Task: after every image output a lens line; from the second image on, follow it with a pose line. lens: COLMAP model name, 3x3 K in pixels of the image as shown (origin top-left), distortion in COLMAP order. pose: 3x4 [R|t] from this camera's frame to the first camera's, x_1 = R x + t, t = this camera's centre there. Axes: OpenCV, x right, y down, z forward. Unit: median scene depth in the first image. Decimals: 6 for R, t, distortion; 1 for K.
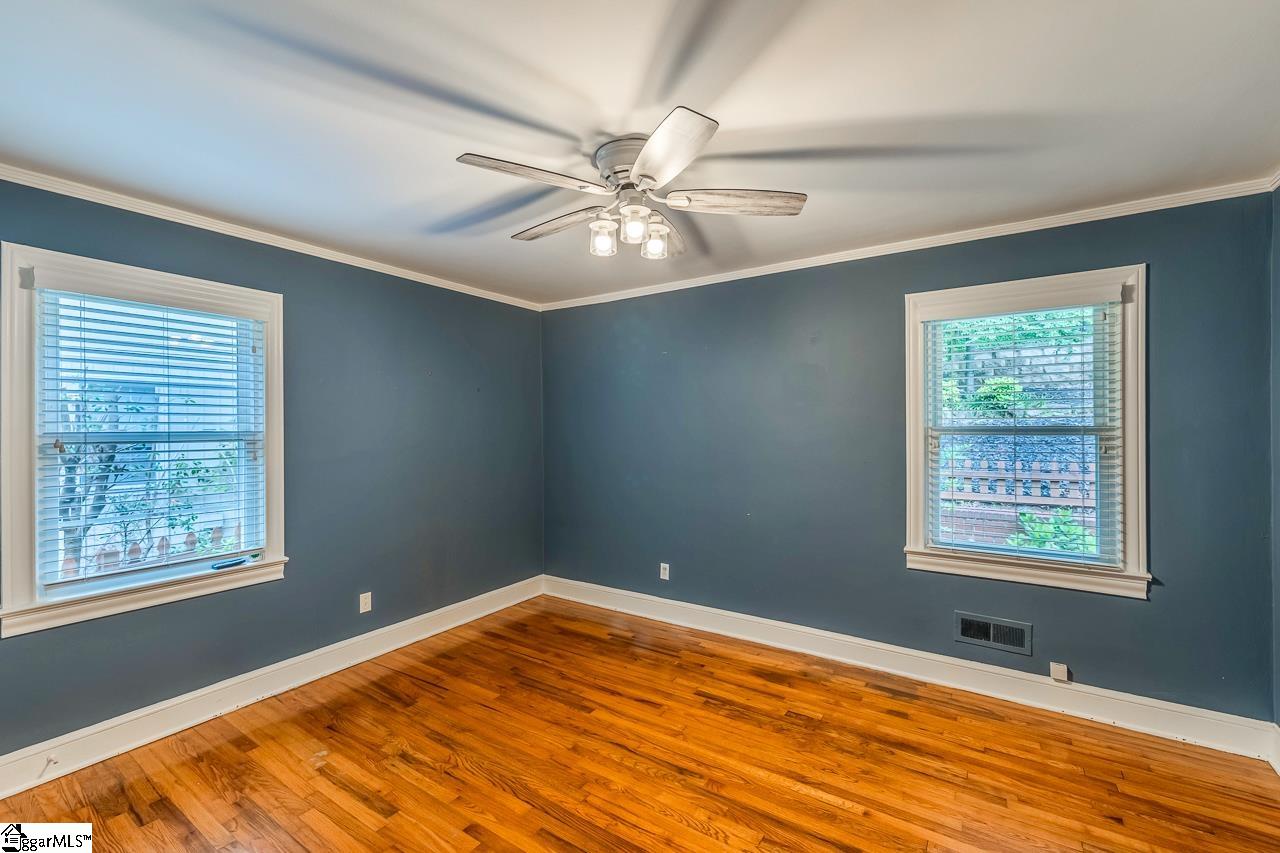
lens RADIAL K [[550.4, 0, 633.3], [0, 550.4, 421.8], [0, 0, 1]] dist [0.000622, 0.000054]
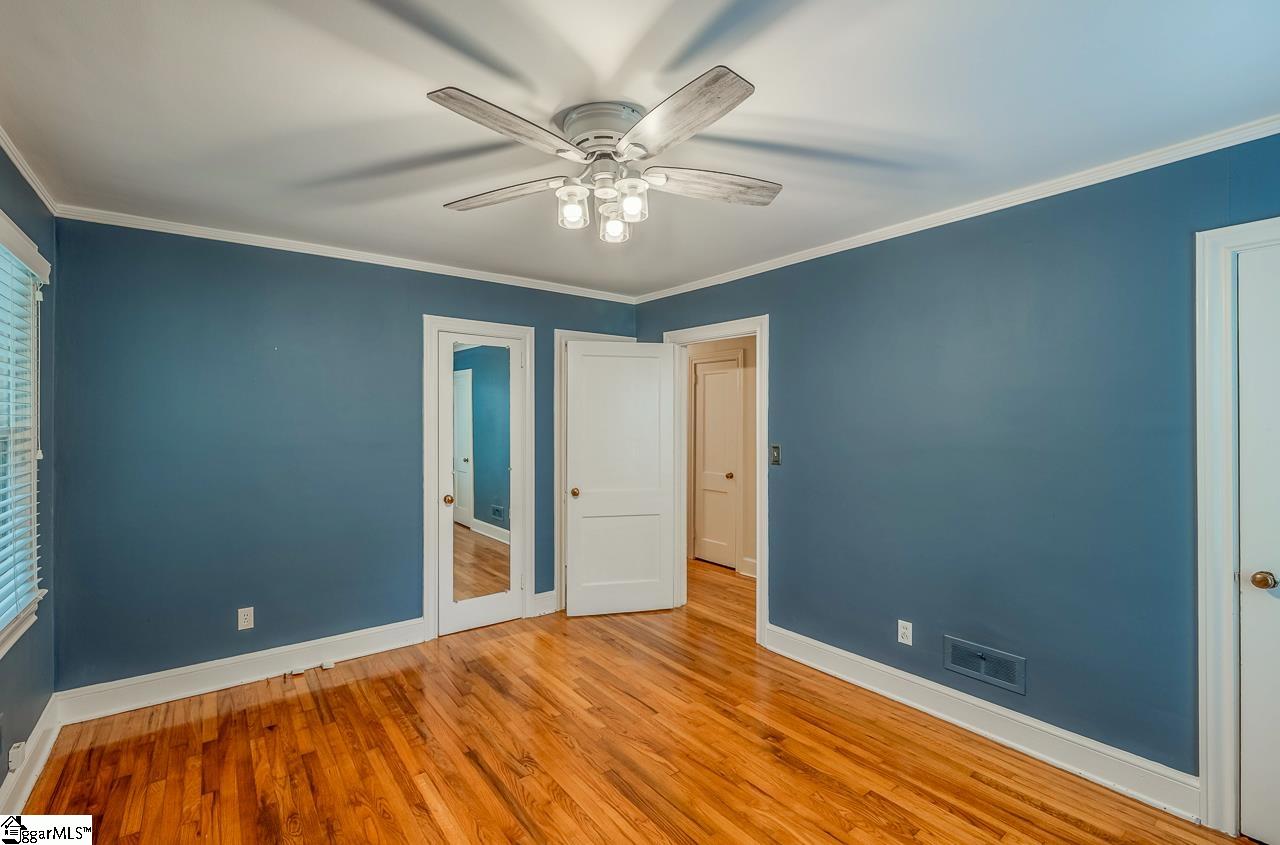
lens RADIAL K [[564.3, 0, 640.0], [0, 564.3, 422.5], [0, 0, 1]] dist [-0.000064, -0.000057]
pose [[-0.949752, 0.003760, 0.312981, -0.329918], [0.002464, 0.999987, -0.004535, 0.011578], [-0.312994, -0.003536, -0.949749, 1.805076]]
